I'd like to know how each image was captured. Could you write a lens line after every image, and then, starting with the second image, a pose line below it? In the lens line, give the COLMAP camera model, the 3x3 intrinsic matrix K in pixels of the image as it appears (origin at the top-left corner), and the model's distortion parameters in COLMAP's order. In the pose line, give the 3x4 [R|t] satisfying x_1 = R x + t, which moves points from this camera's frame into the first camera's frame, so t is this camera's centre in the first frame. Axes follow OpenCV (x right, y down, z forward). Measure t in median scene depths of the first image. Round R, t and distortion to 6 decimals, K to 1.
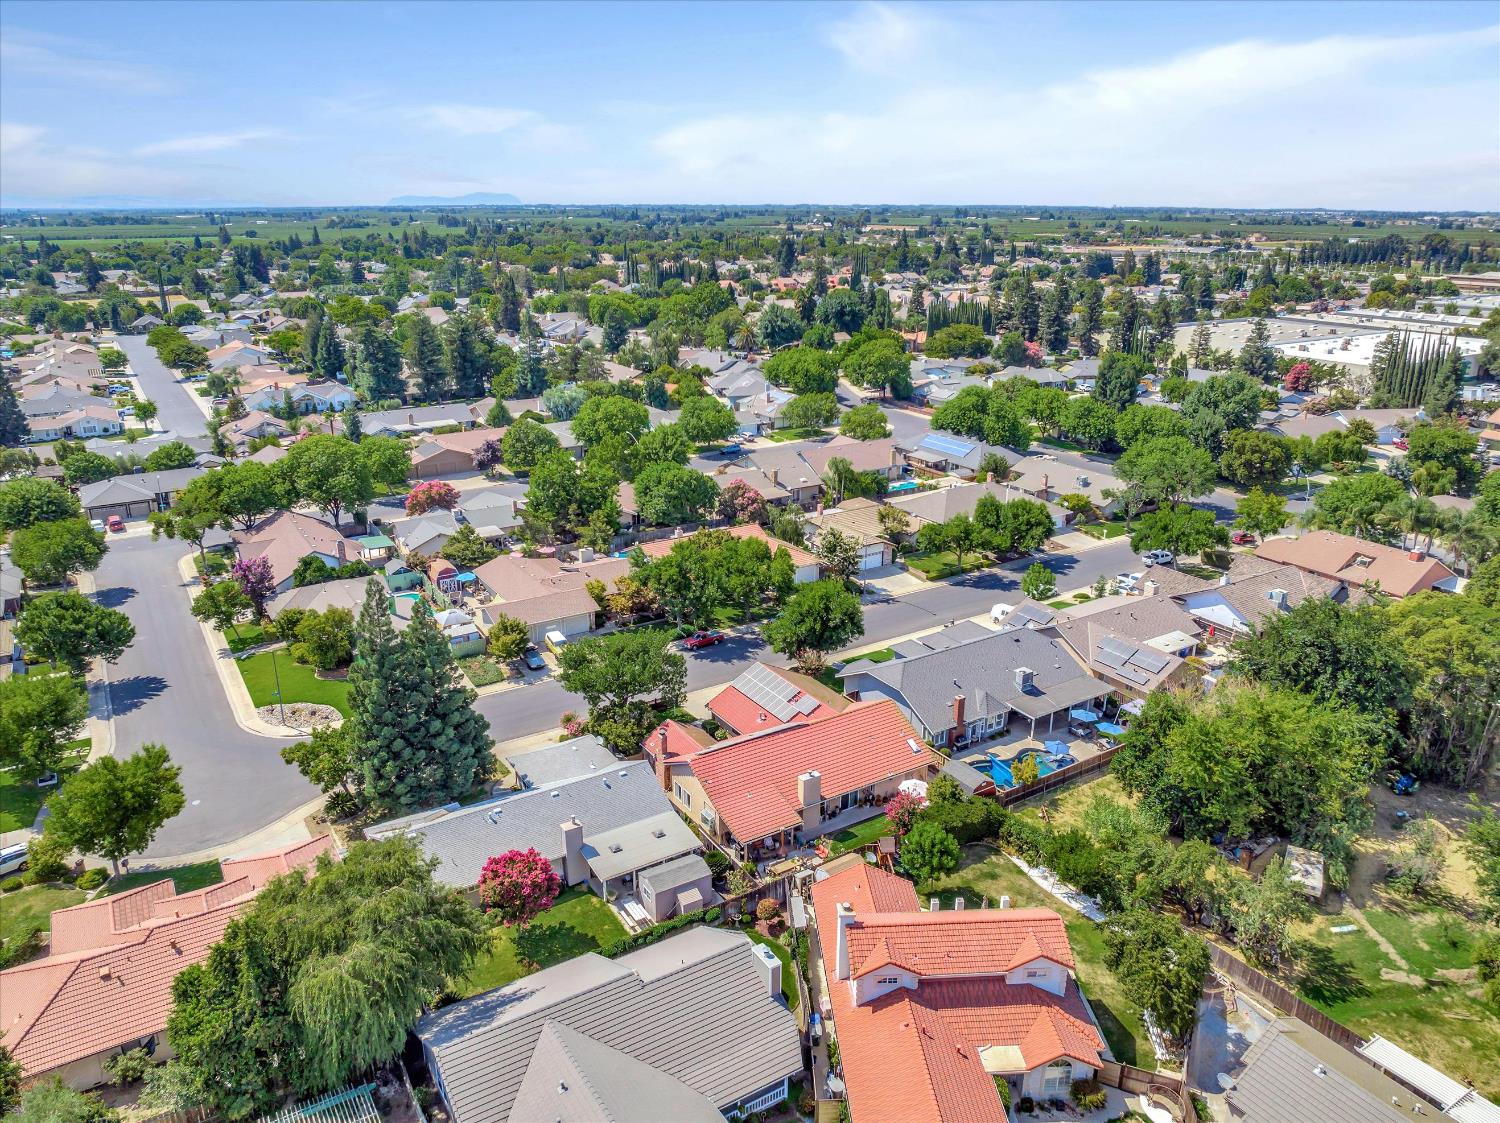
lens RADIAL K [[1056.8, 0, 751.4], [0, 1056.8, 561.5], [0, 0, 1]] dist [-0.033754, -0.007649]
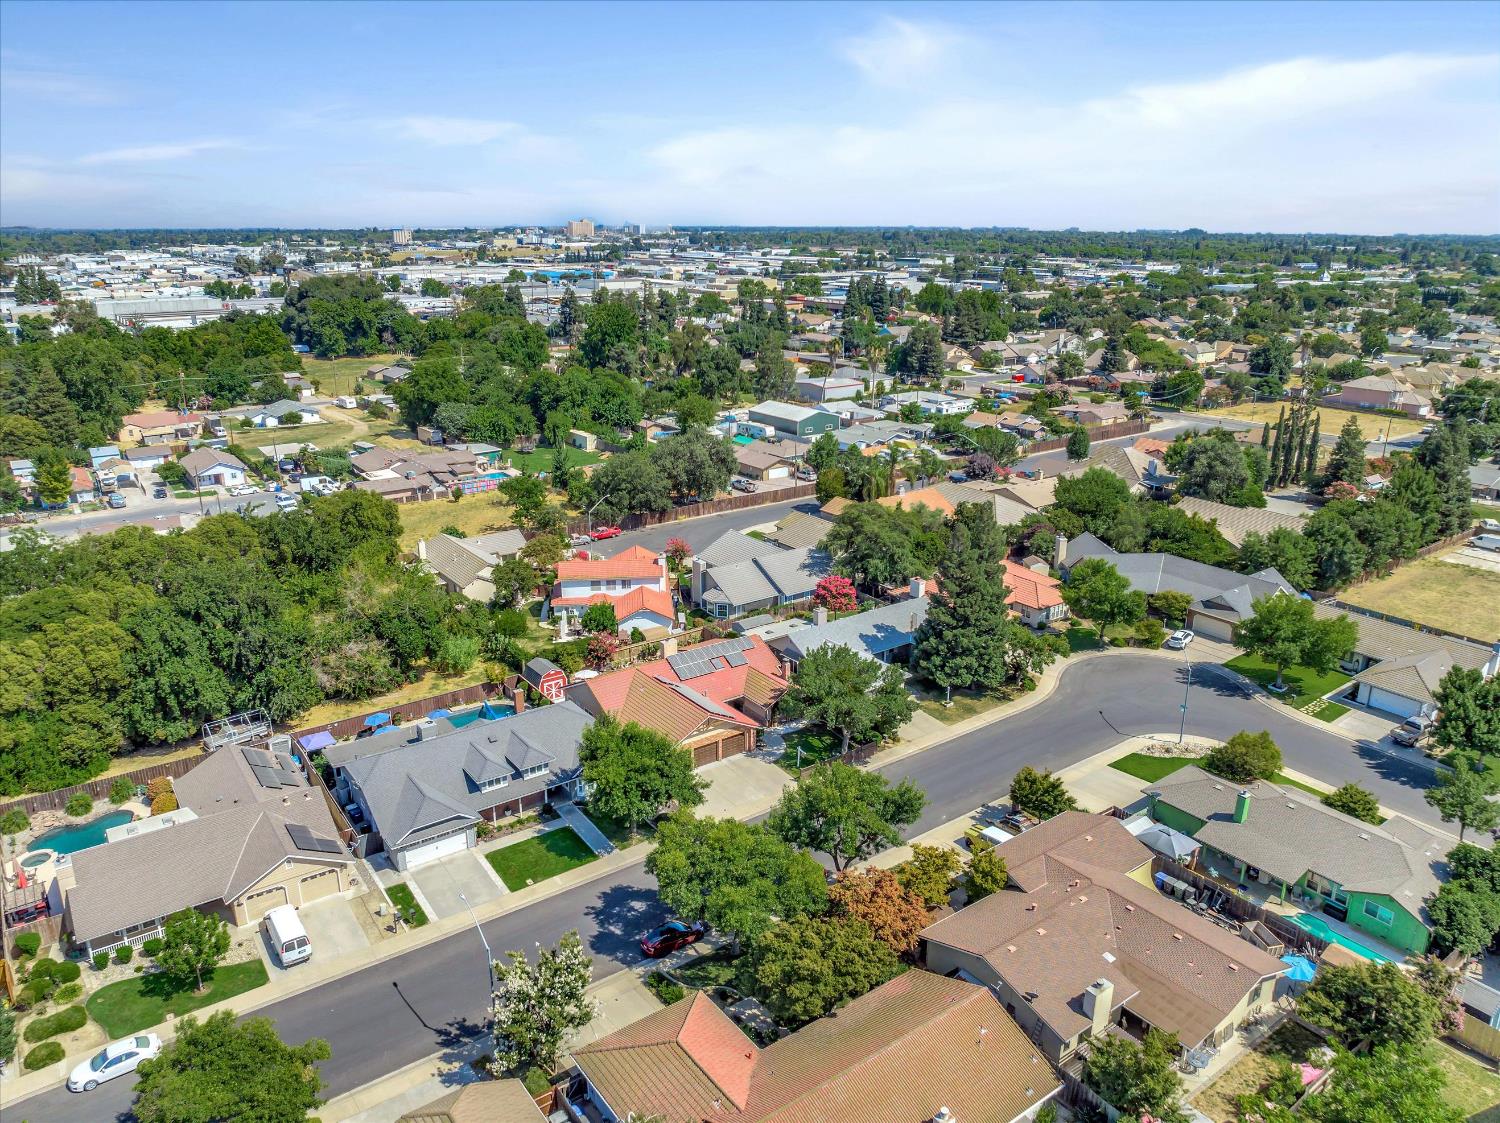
lens RADIAL K [[1056.8, 0, 751.9], [0, 1056.8, 562.6], [0, 0, 1]] dist [-0.033754, -0.007649]
pose [[-0.998071, 0.012944, -0.060718, 0.018841], [-0.025791, 0.803182, 0.595175, -0.436452], [0.056471, 0.595593, -0.801299, 1.274396]]
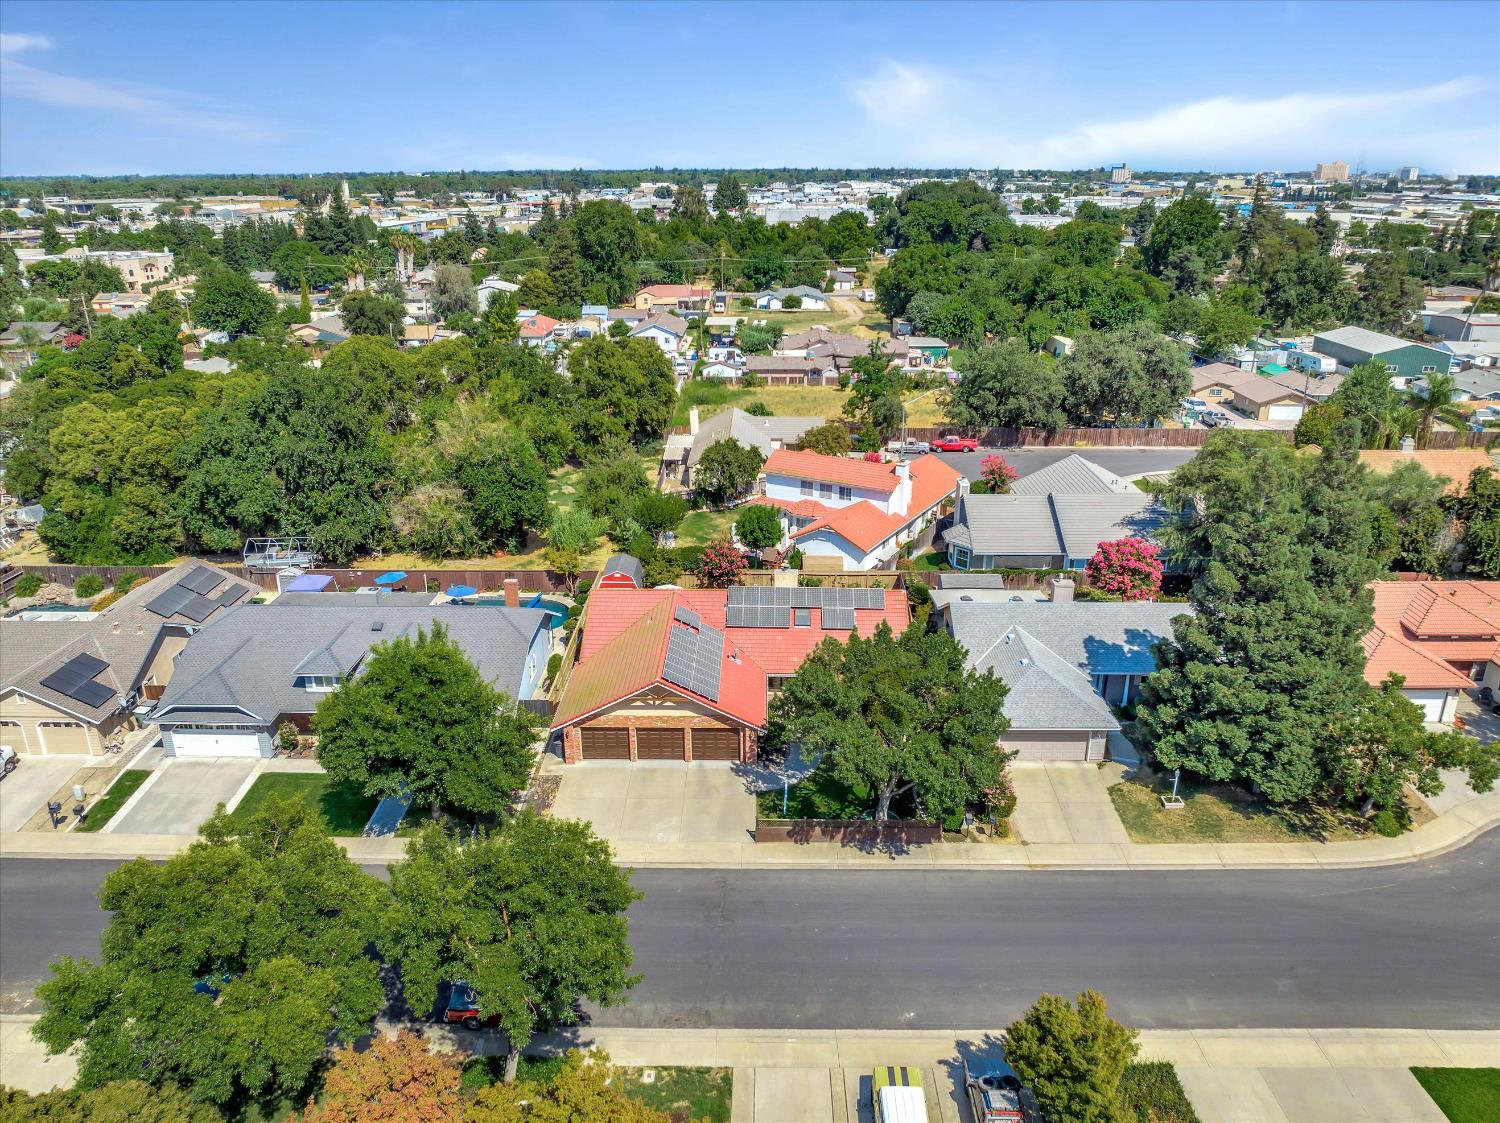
lens RADIAL K [[1056.8, 0, 746.0], [0, 1056.8, 563.0], [0, 0, 1]] dist [-0.033754, -0.007649]
pose [[-0.830378, -0.196225, 0.521505, -0.240807], [0.178924, 0.792470, 0.583076, -0.211159], [-0.527691, 0.577483, -0.622940, 0.983404]]
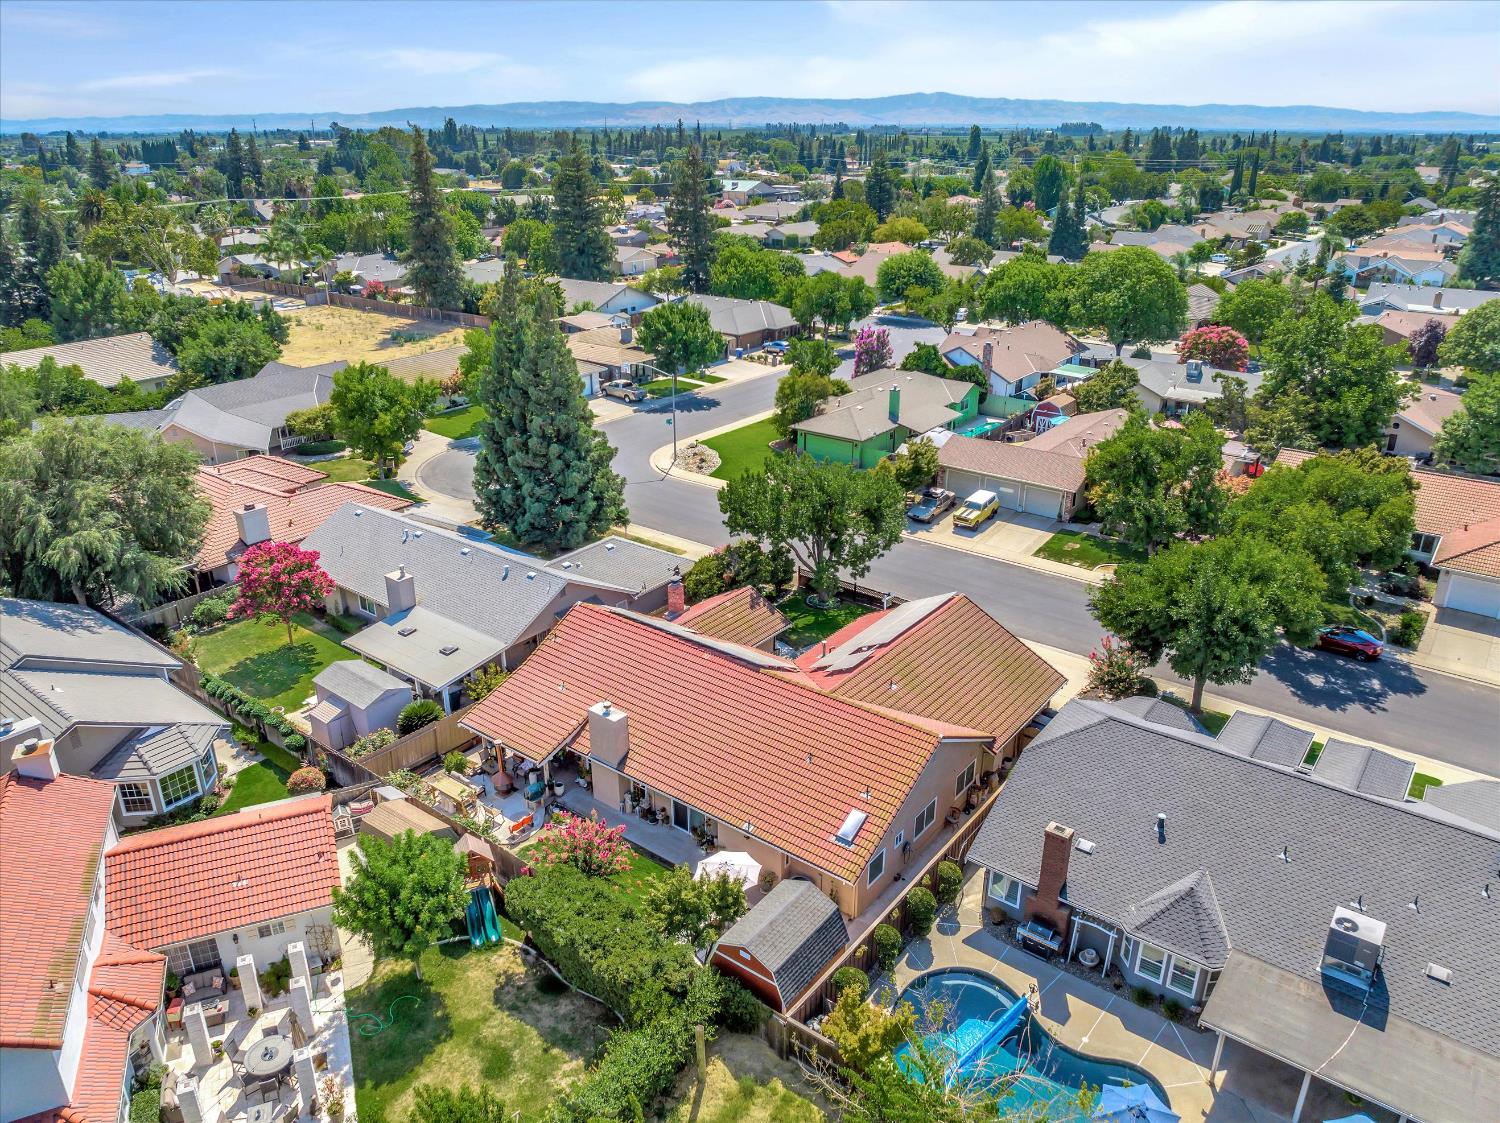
lens RADIAL K [[1056.8, 0, 755.0], [0, 1056.8, 554.7], [0, 0, 1]] dist [-0.033754, -0.007649]
pose [[0.343689, 0.352494, -0.870417, 0.330395], [-0.300614, 0.919403, 0.253632, -0.021538], [0.889668, 0.174489, 0.421953, 0.512046]]
